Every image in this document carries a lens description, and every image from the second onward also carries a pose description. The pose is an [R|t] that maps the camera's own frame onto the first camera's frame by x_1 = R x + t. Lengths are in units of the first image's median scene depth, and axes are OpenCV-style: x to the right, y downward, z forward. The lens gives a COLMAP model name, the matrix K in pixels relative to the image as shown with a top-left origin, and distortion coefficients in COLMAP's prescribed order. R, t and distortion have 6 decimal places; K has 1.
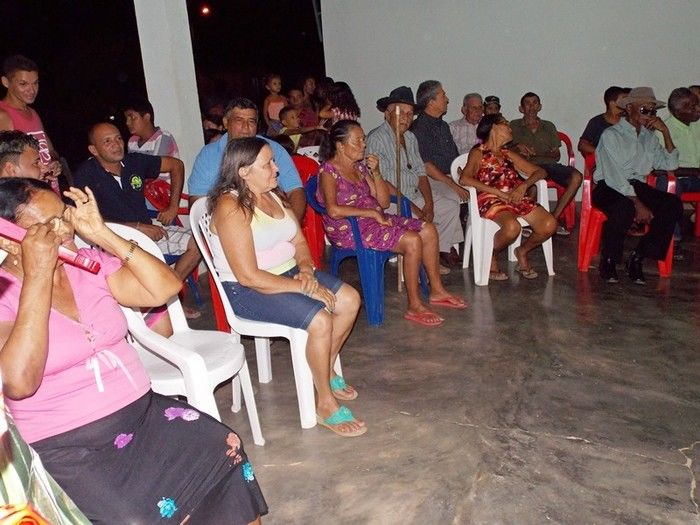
lens RADIAL K [[575.4, 0, 344.7], [0, 575.4, 255.6], [0, 0, 1]] dist [-0.058783, 0.013171]
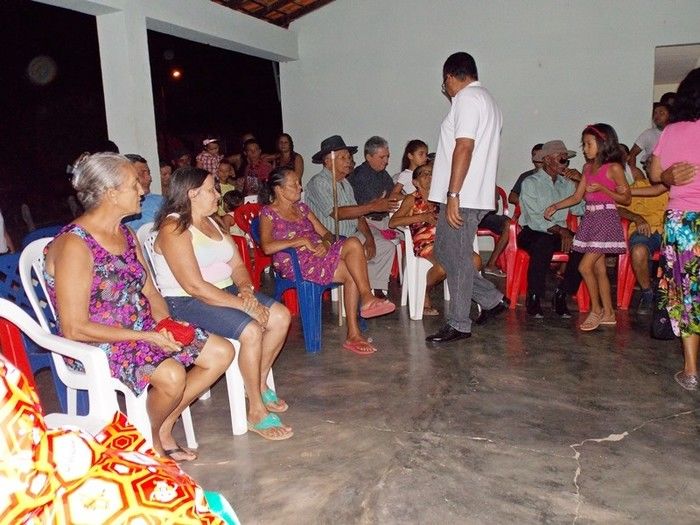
lens RADIAL K [[575.4, 0, 344.4], [0, 575.4, 255.9], [0, 0, 1]] dist [-0.058783, 0.013171]
pose [[0.998259, 0.013997, 0.057300, 0.059420], [-0.007694, 0.994036, -0.108782, 0.073536], [-0.058481, 0.108151, 0.992413, -0.098839]]
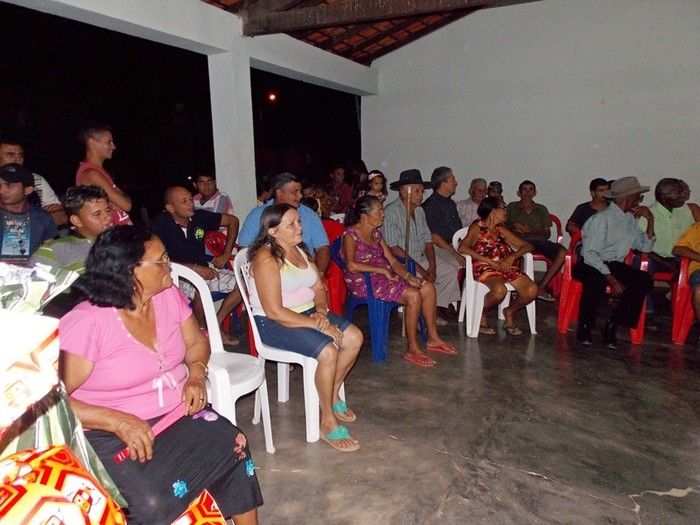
lens RADIAL K [[482.2, 0, 347.0], [0, 482.2, 259.7], [0, 0, 1]] dist [0.042884, -0.013595]
pose [[0.995649, 0.071685, -0.059531, 0.038942], [-0.076892, 0.992937, -0.090352, 0.004080], [0.052634, 0.094536, 0.994129, -0.049933]]
